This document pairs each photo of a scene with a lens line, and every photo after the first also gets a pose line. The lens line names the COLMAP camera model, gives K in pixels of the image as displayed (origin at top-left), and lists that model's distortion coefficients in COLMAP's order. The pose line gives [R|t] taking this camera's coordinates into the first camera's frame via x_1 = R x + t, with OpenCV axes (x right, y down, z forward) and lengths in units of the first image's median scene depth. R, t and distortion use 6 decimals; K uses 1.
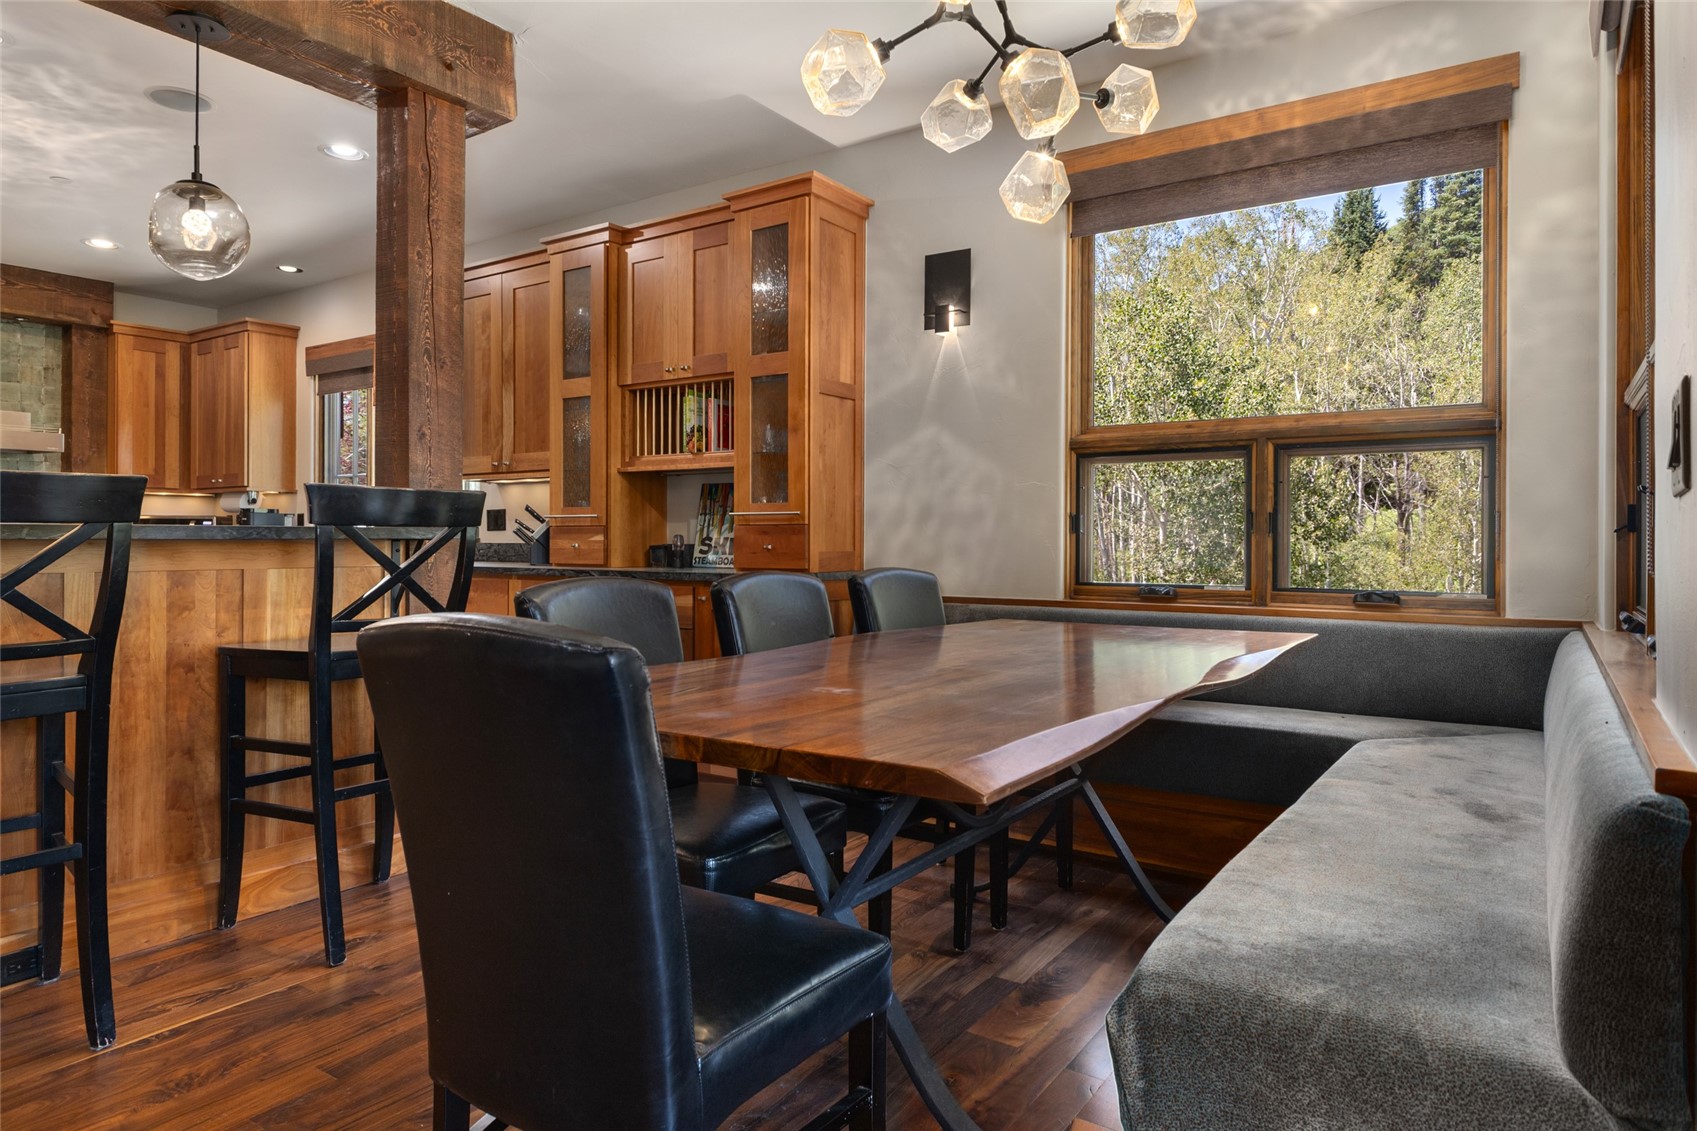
lens RADIAL K [[1019.0, 0, 852.3], [0, 1019.0, 534.1], [0, 0, 1]] dist [0.001133, -0.001375]
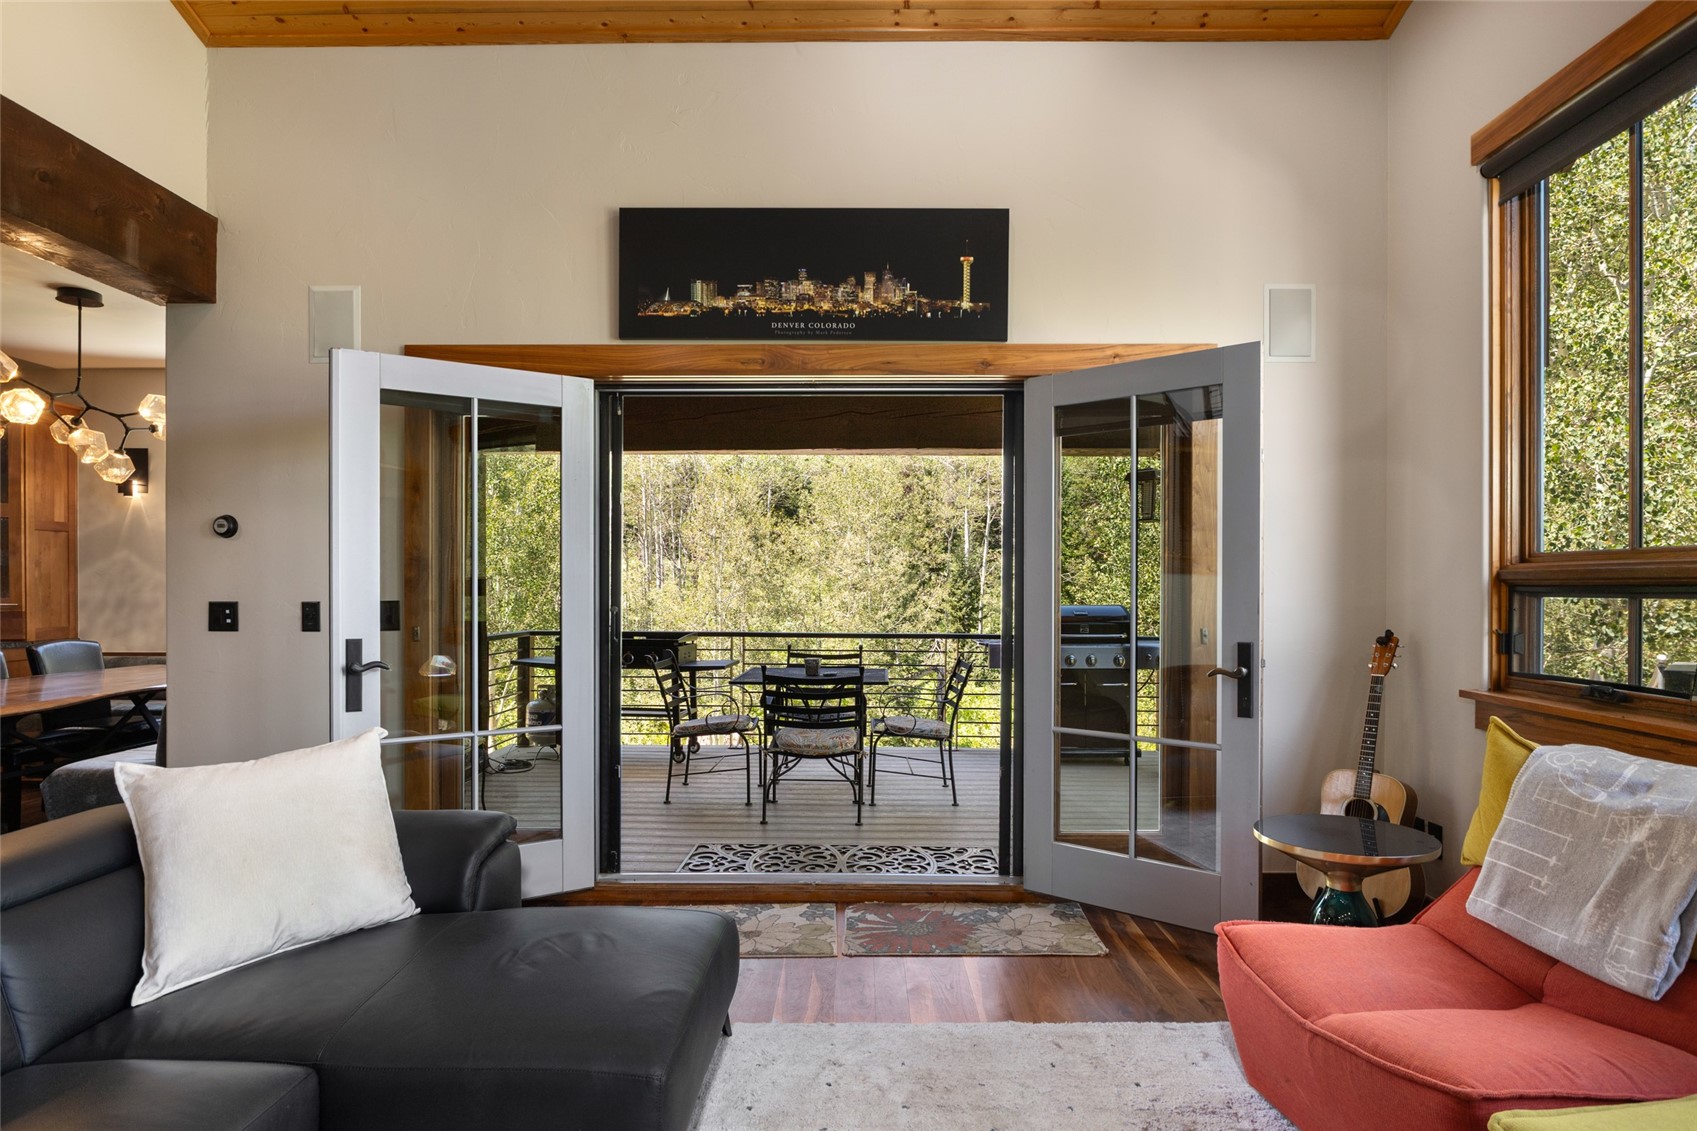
lens RADIAL K [[912.1, 0, 852.5], [0, 912.1, 591.3], [0, 0, 1]] dist [-0.017606, 0.001962]
pose [[0.837163, -0.006010, 0.546920, 0.260065], [-0.002125, 0.999896, 0.014240, -0.061308], [-0.546949, -0.013084, 0.837064, -0.862288]]
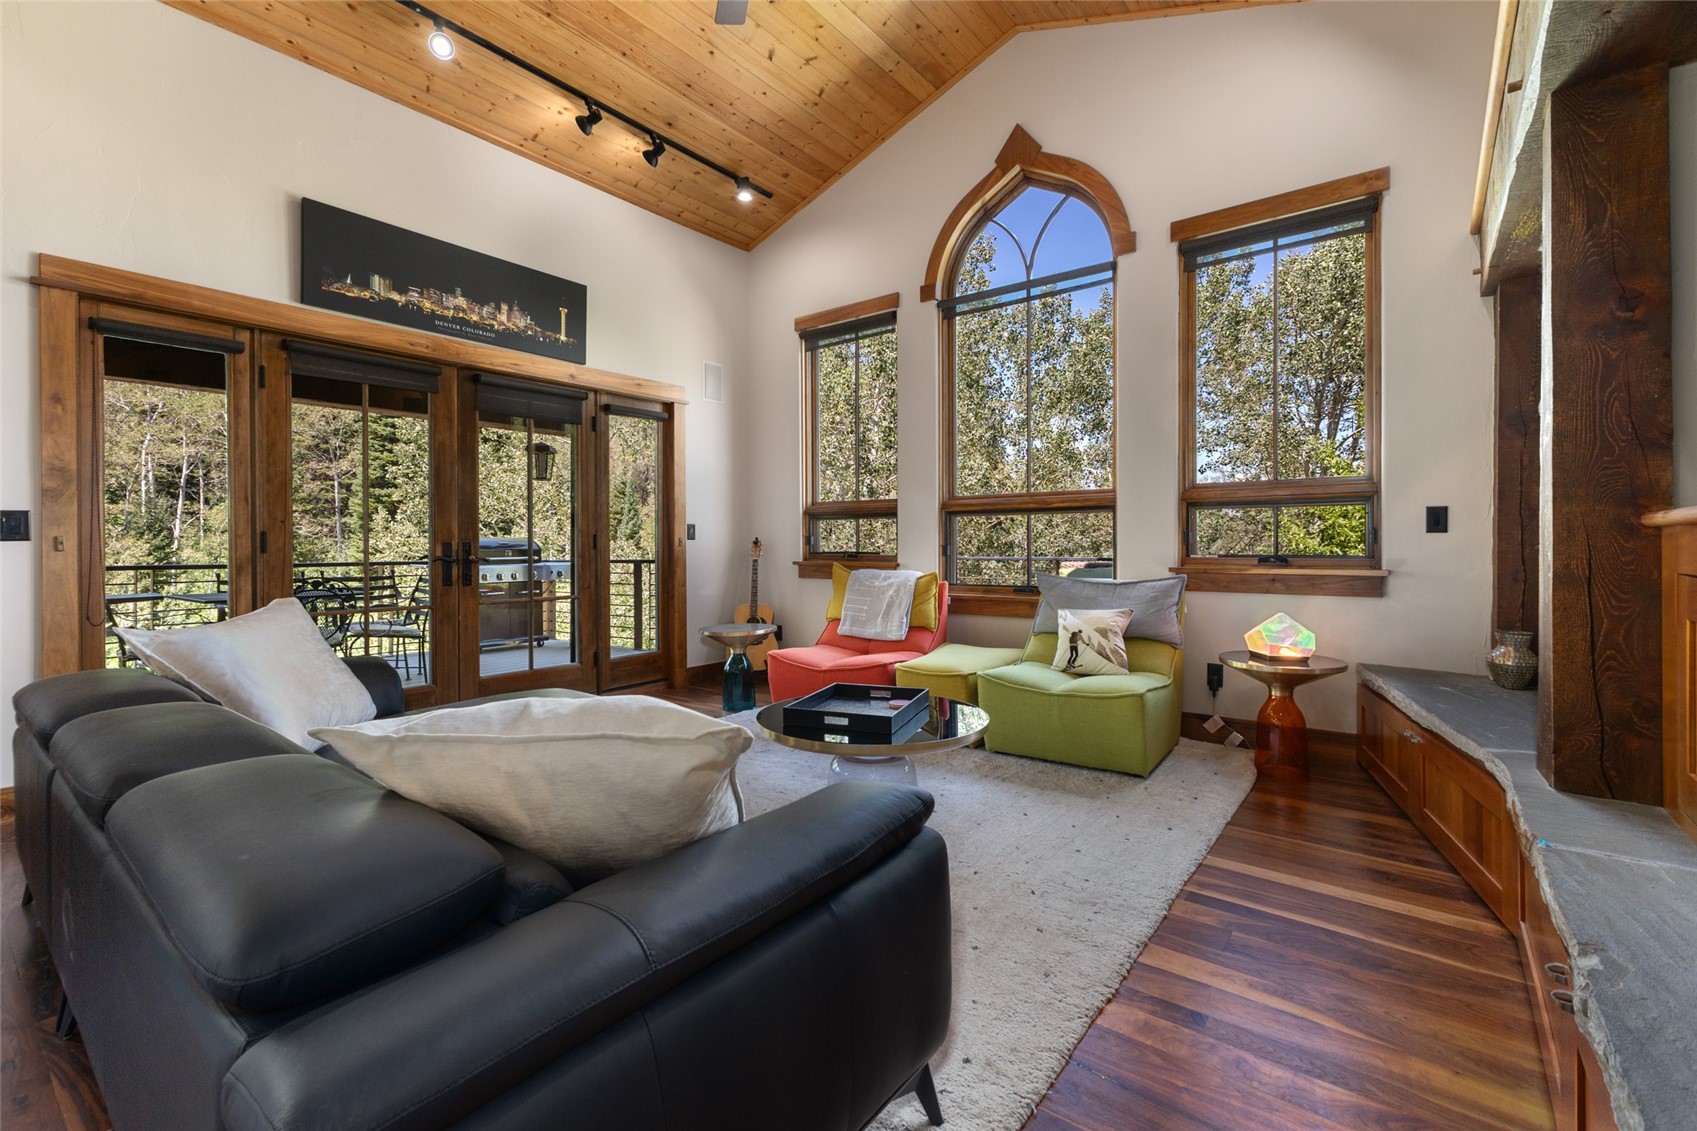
lens RADIAL K [[744.6, 0, 856.0], [0, 744.6, 540.2], [0, 0, 1]] dist [0.011659, -0.000082]
pose [[0.061634, -0.001485, 0.998098, -0.276281], [-0.002640, 0.999995, 0.001651, -0.014451], [-0.998095, -0.002737, 0.061630, -0.721181]]
